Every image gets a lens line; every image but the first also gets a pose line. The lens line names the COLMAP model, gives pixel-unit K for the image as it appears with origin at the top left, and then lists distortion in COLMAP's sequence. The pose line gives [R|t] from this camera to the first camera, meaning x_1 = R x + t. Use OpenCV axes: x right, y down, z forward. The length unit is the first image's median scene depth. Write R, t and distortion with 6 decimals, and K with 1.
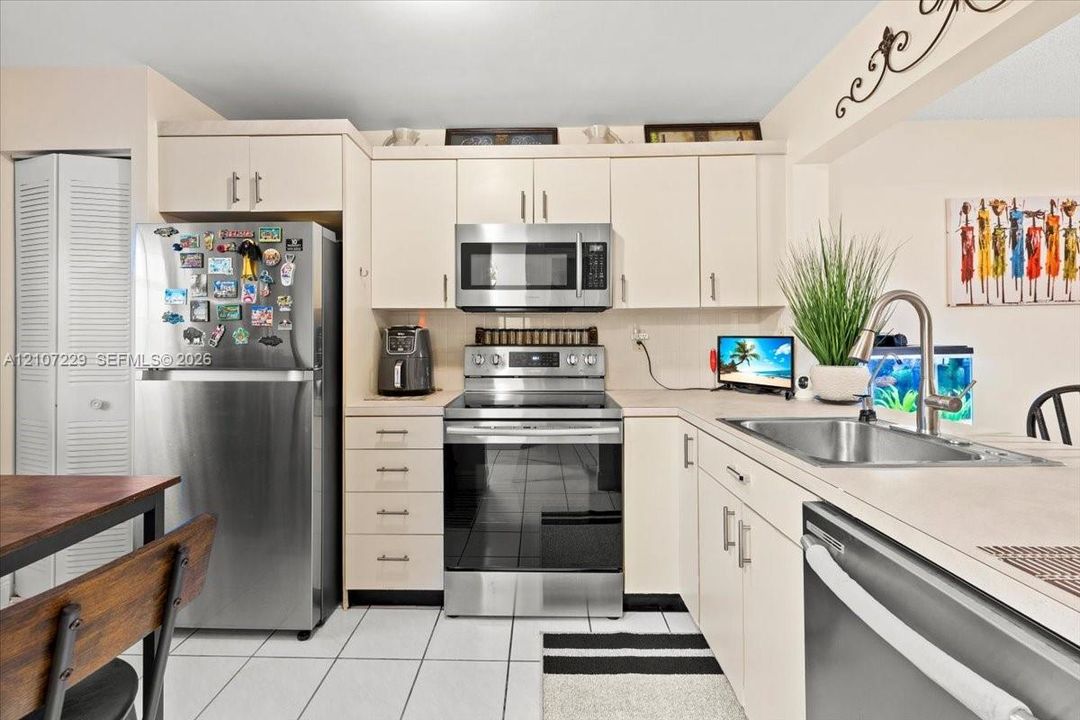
lens RADIAL K [[471.5, 0, 535.1], [0, 471.5, 337.8], [0, 0, 1]] dist [-0.000512, -0.000944]
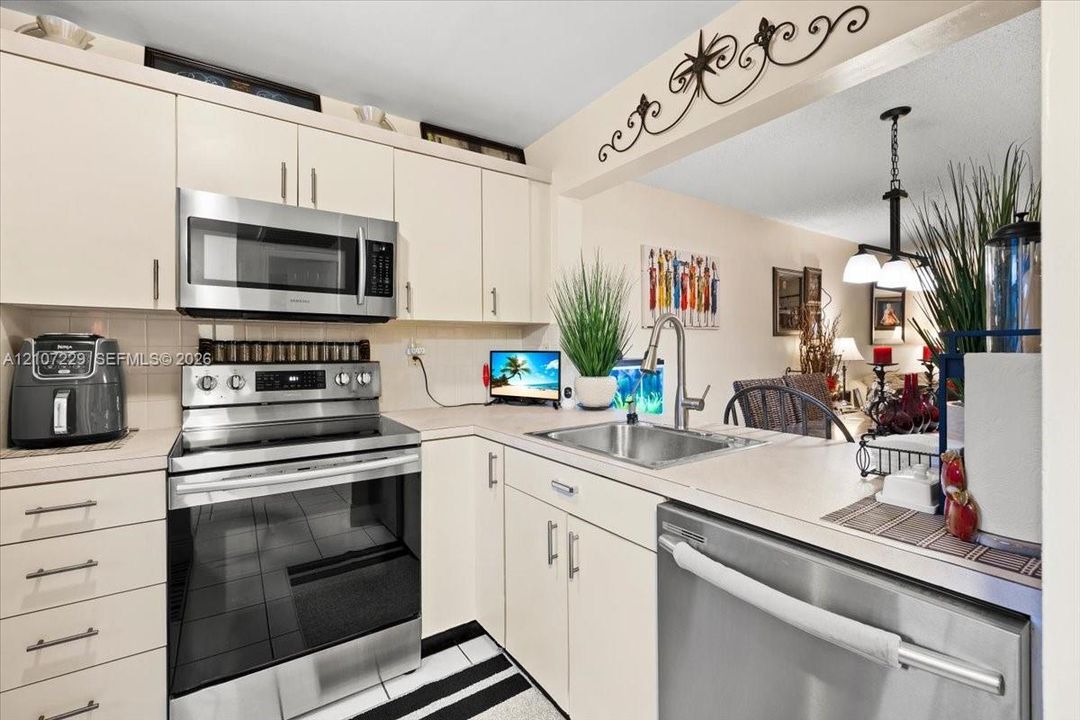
lens RADIAL K [[471.5, 0, 516.4], [0, 471.5, 353.1], [0, 0, 1]] dist [-0.000512, -0.000944]
pose [[0.817403, -0.001348, 0.576065, -0.157852], [0.000510, 0.999999, 0.001616, -0.000570], [-0.576066, -0.001027, 0.817403, 0.150350]]
